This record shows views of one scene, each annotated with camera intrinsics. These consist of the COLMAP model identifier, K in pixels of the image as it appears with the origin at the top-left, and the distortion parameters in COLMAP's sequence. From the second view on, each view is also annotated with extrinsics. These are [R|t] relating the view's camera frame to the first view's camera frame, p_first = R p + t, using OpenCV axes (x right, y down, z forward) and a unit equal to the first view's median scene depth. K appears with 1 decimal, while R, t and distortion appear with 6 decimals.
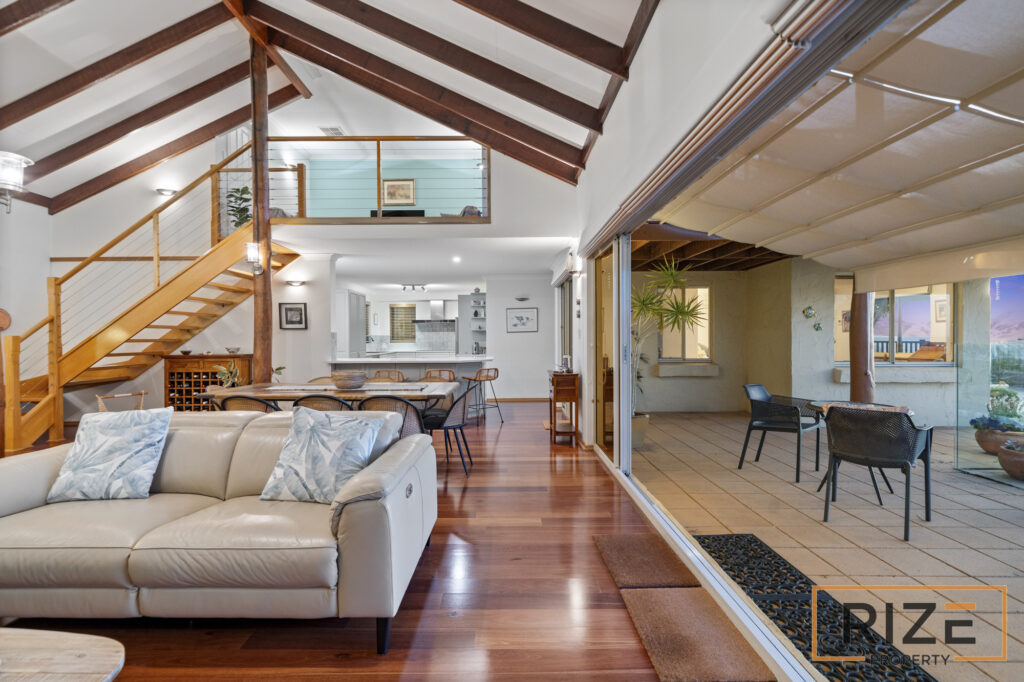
lens RADIAL K [[482.1, 0, 512.0], [0, 482.1, 341.0], [0, 0, 1]] dist [0.000604, 0.000041]
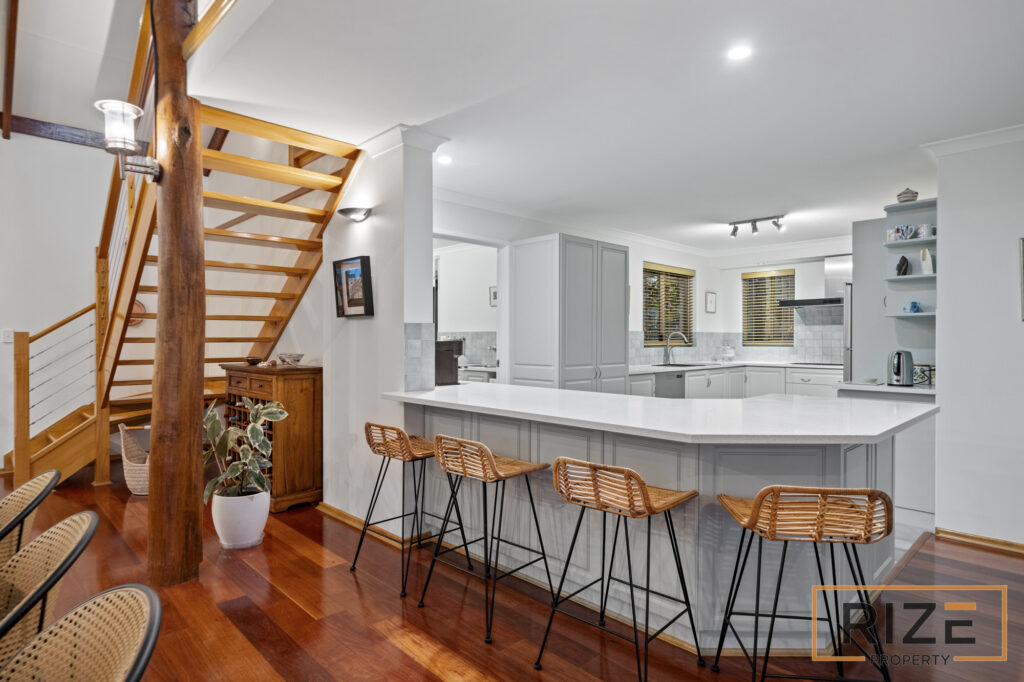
lens RADIAL K [[551.5, 0, 512.0], [0, 551.5, 341.0], [0, 0, 1]] dist [-0.001326, -0.000386]
pose [[0.686656, 0.008450, -0.726933, 0.018665], [-0.007791, 0.999961, 0.004263, -0.003987], [0.726941, 0.002736, 0.686695, 0.542171]]
